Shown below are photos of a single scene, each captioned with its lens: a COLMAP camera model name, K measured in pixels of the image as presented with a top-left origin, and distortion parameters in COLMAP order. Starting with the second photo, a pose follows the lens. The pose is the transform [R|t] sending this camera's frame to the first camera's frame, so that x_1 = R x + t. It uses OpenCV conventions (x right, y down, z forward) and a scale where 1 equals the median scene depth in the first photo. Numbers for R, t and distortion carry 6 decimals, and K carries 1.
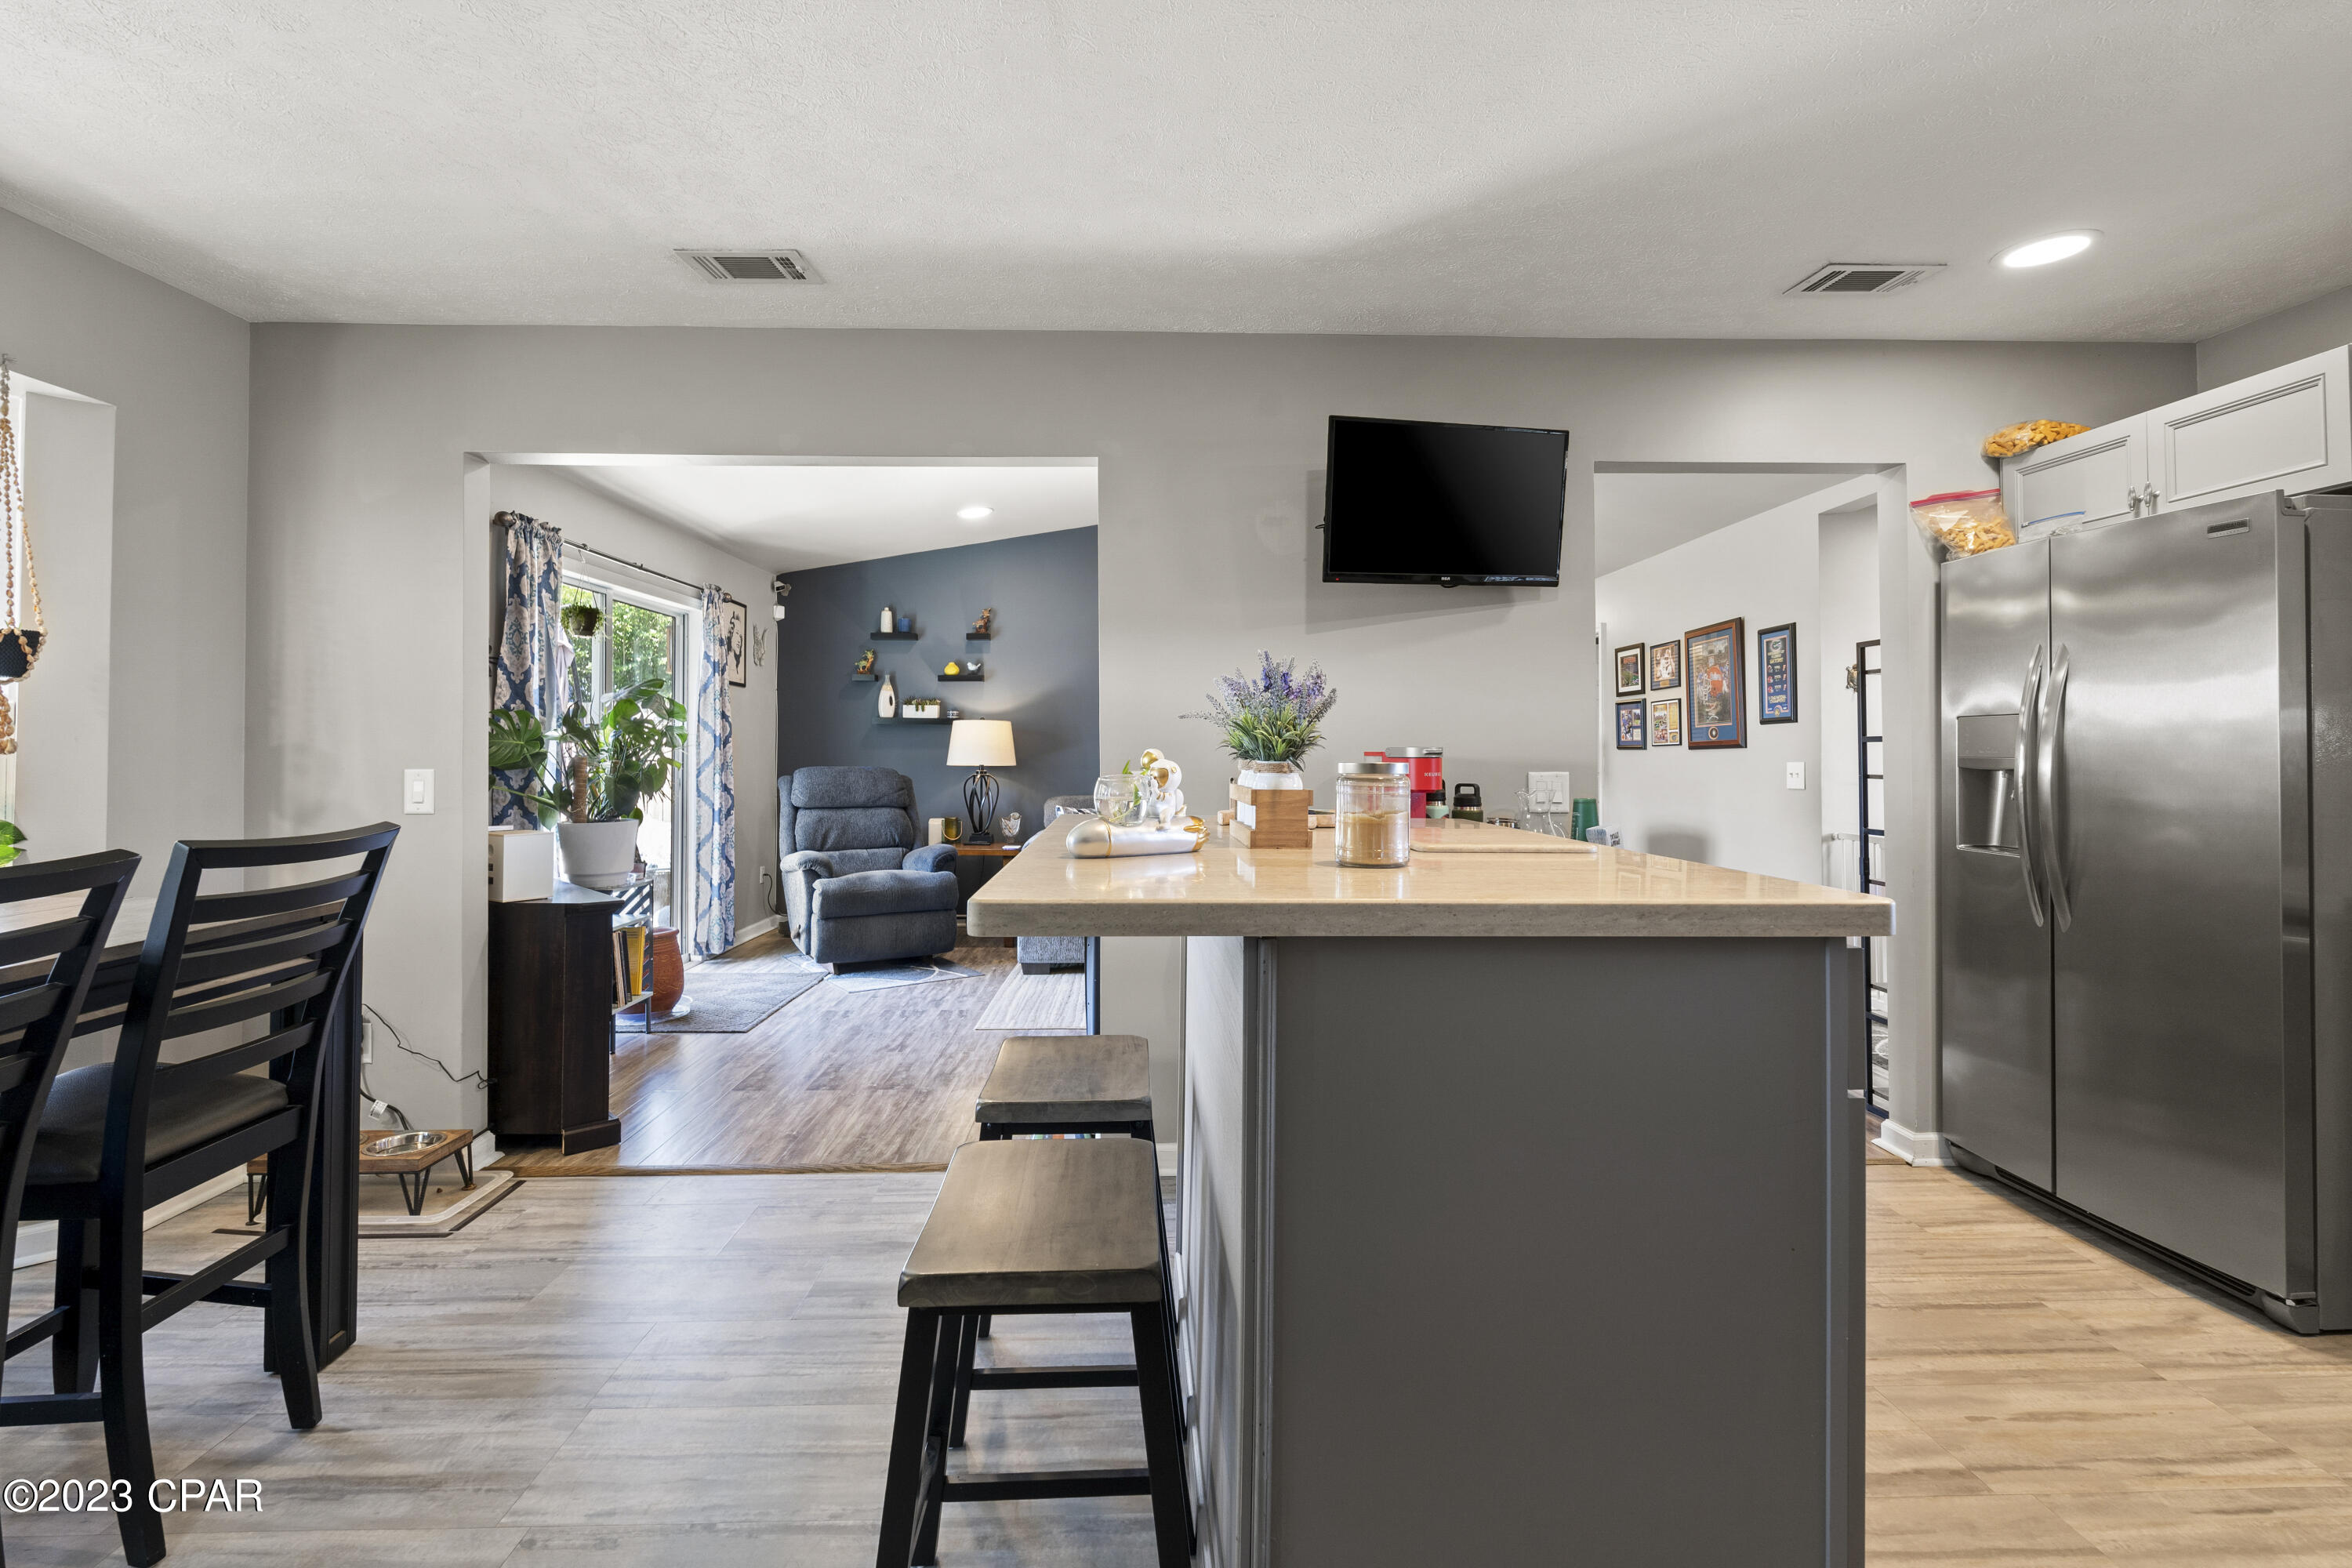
lens RADIAL K [[1043.7, 0, 1180.8], [0, 1043.7, 736.0], [0, 0, 1]] dist [-0.005115, 0.002000]
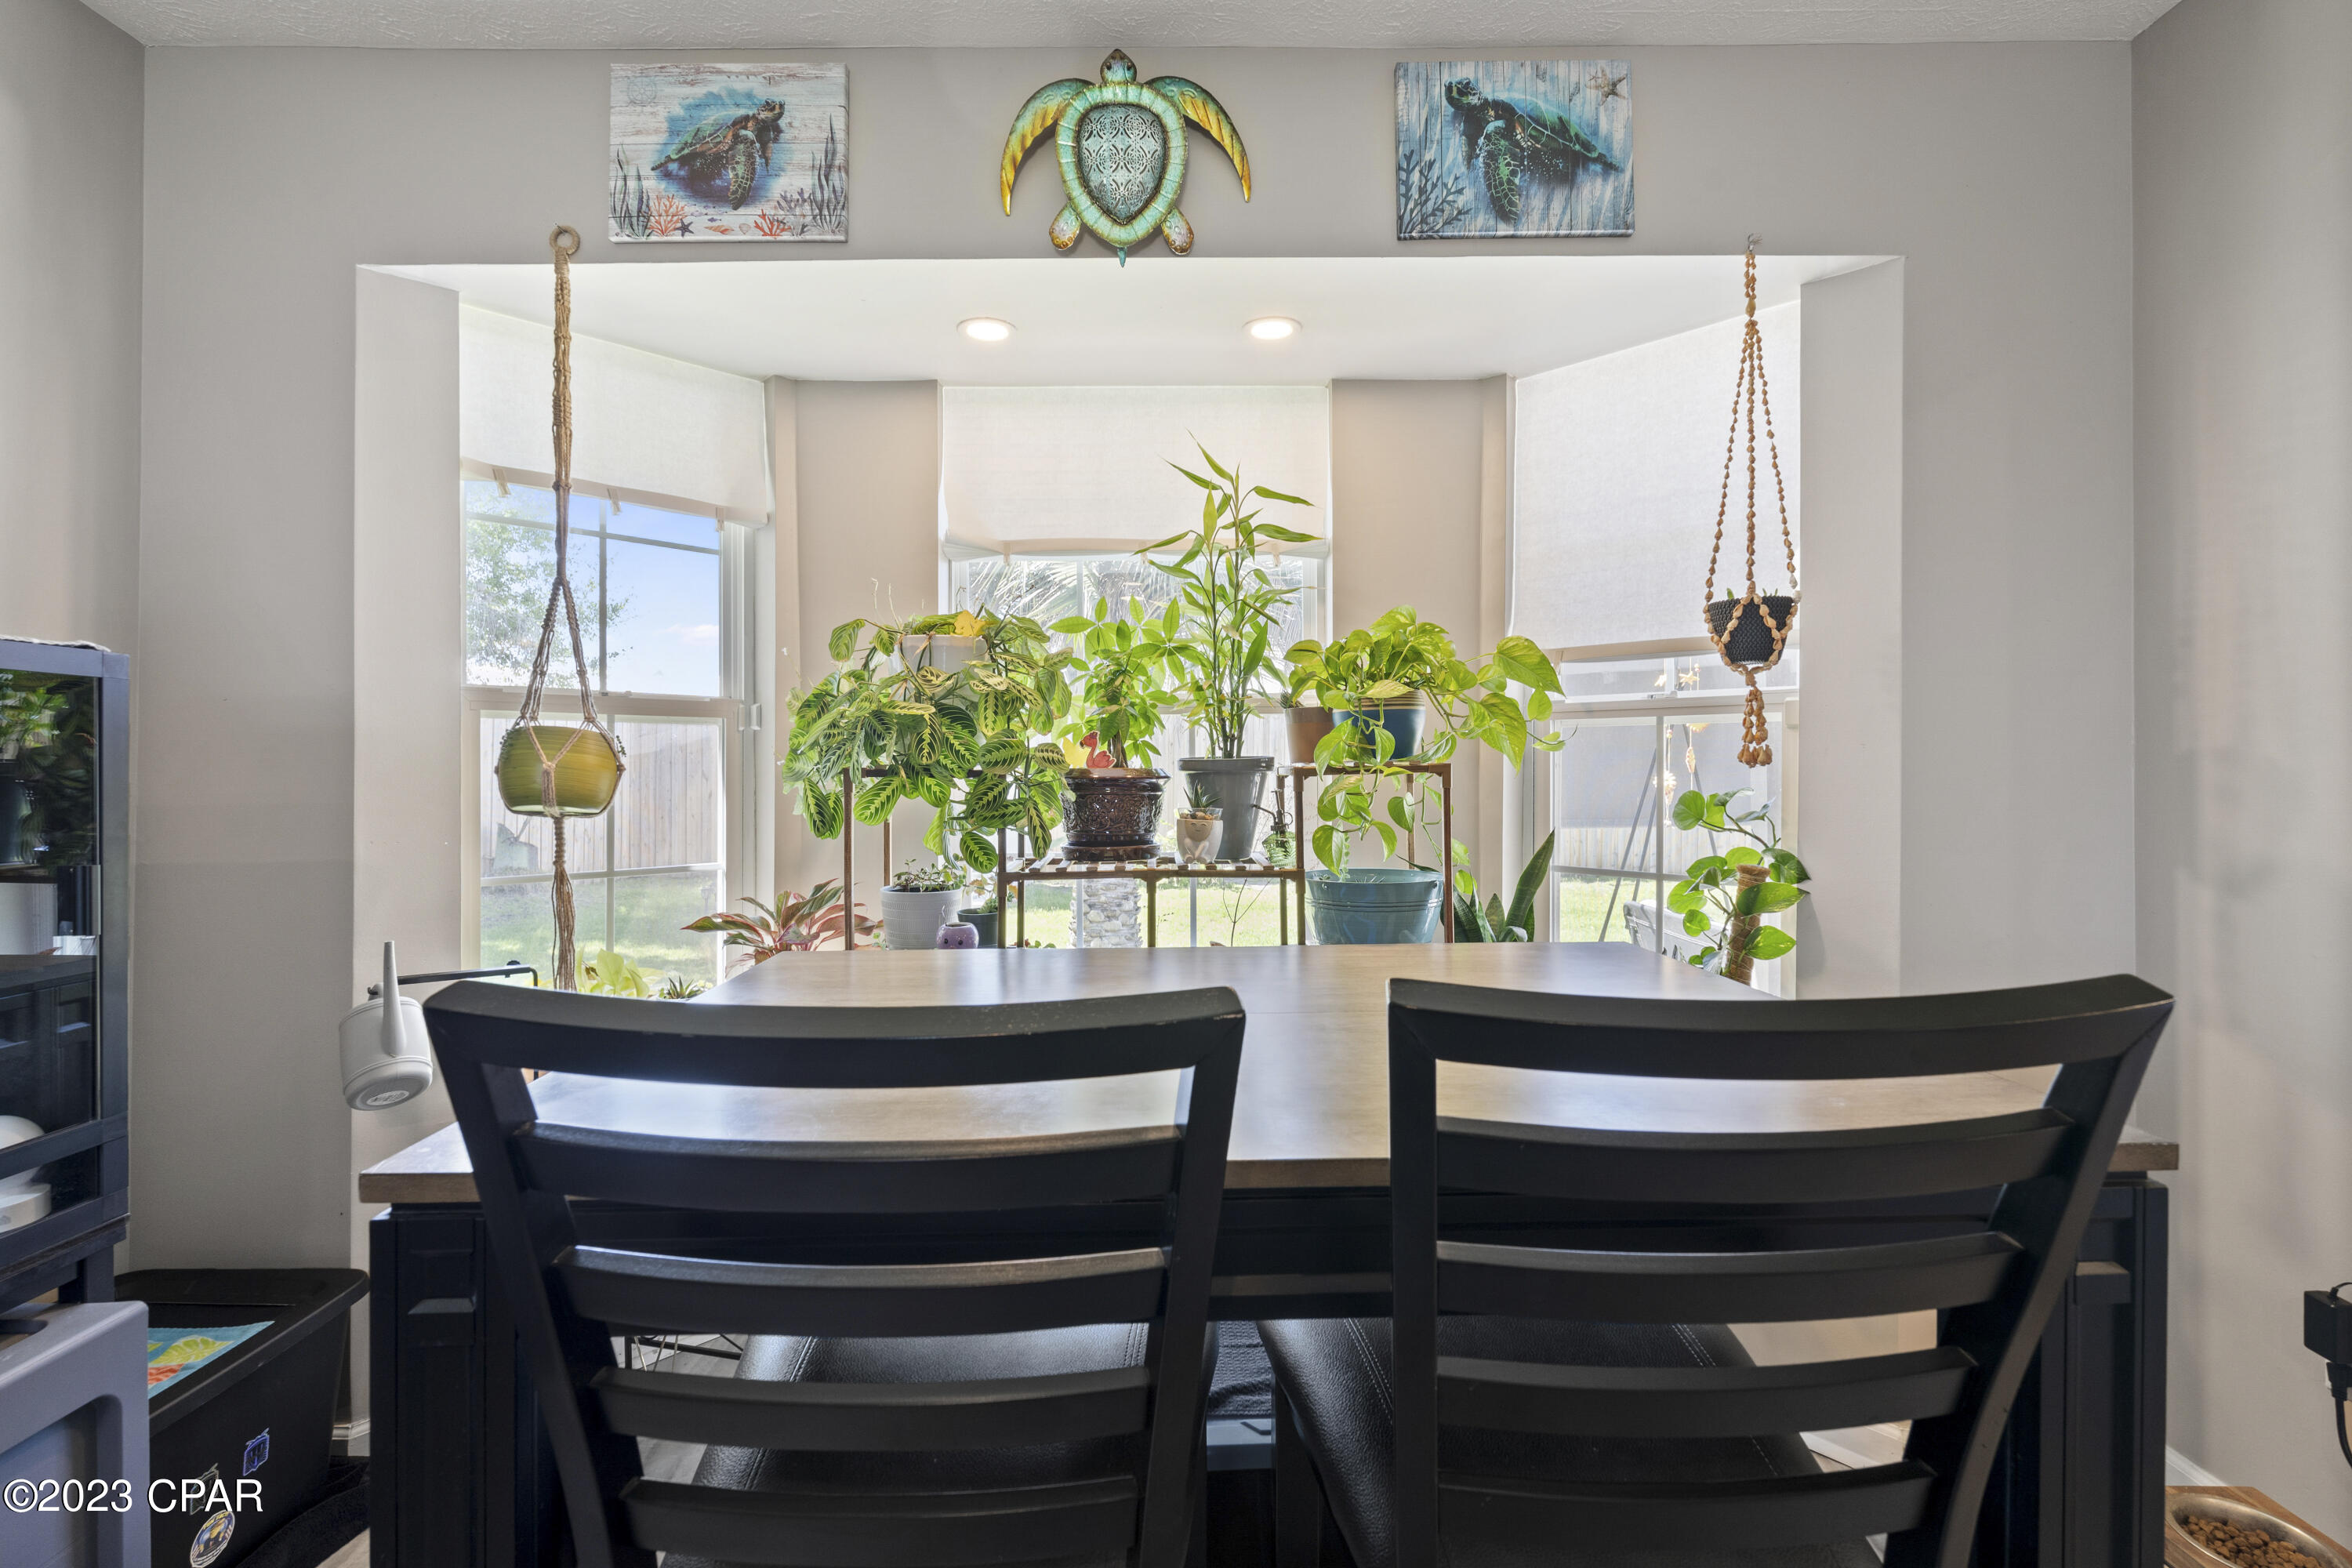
lens RADIAL K [[1043.7, 0, 1166.3], [0, 1043.7, 767.4], [0, 0, 1]] dist [-0.005115, 0.002000]
pose [[-0.033727, 0.001047, -0.999431, -0.131638], [0.013758, 0.999905, 0.000584, 0.004722], [0.999336, -0.013730, -0.033739, 0.218407]]
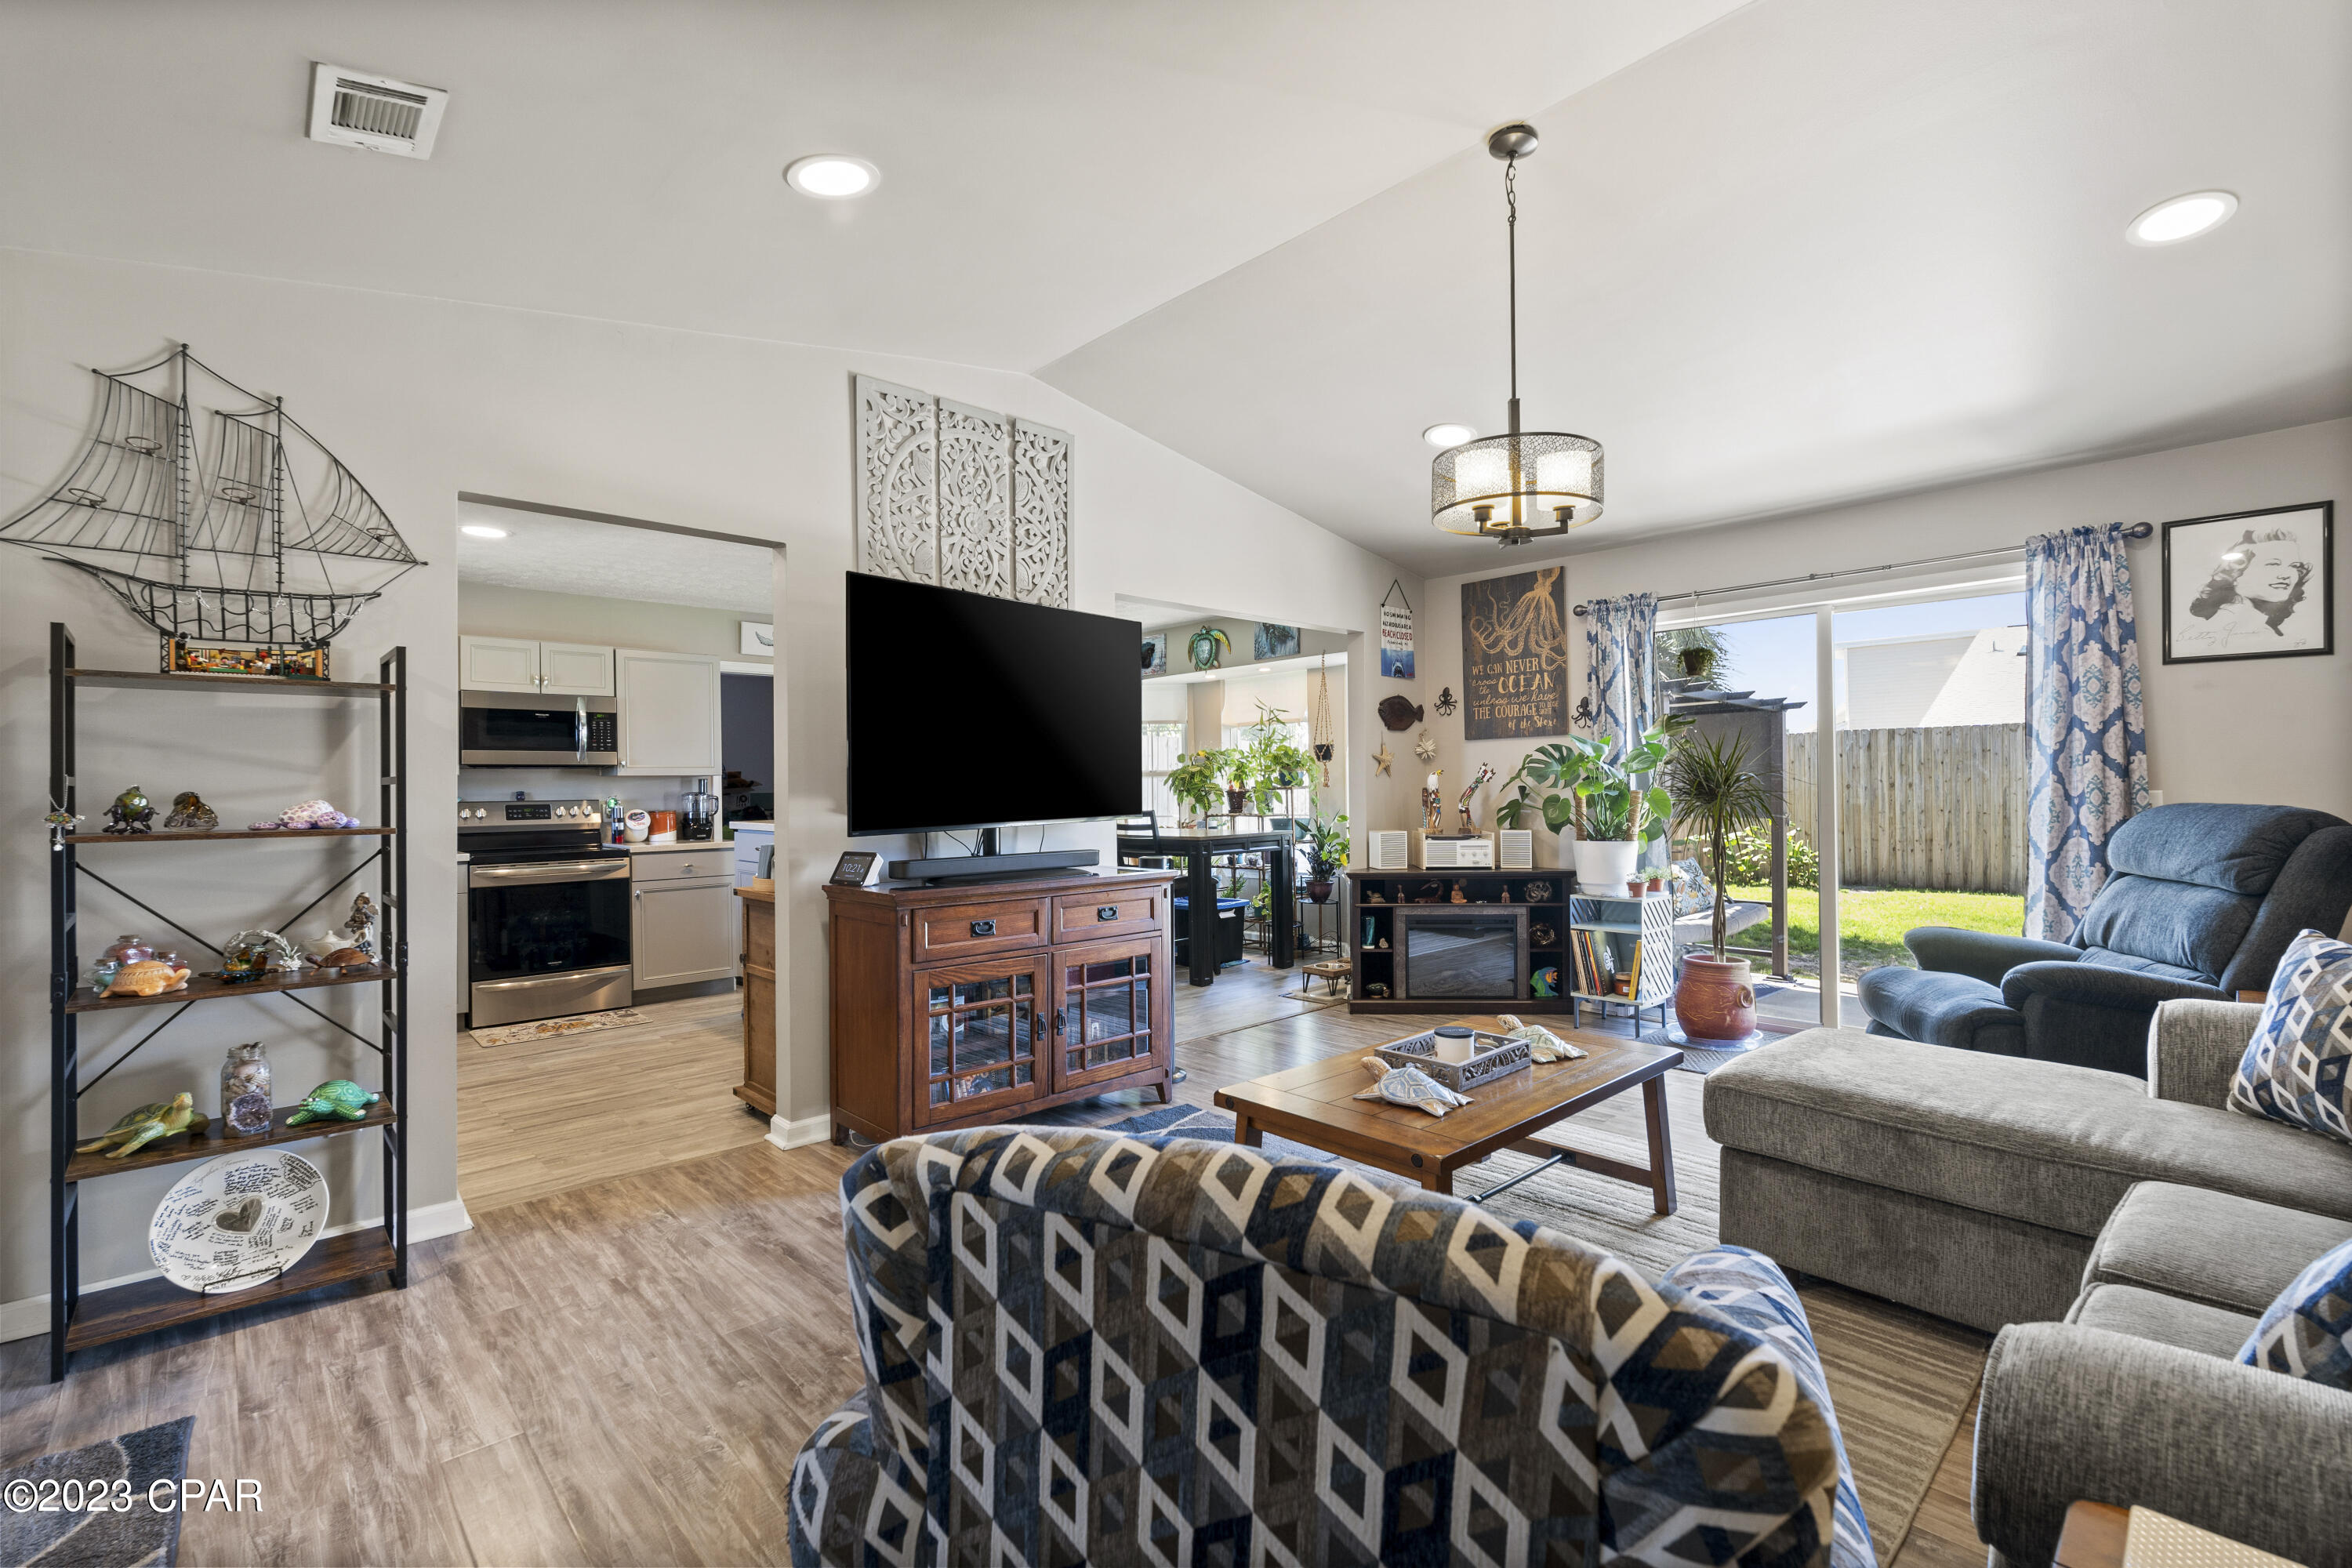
lens RADIAL K [[1043.7, 0, 1181.1], [0, 1043.7, 783.5], [0, 0, 1]] dist [-0.005115, 0.002000]
pose [[-0.750770, 0.008808, -0.660504, 0.419609], [0.023946, 0.999617, -0.013887, 0.015005], [0.660129, -0.026242, -0.750694, 1.093548]]
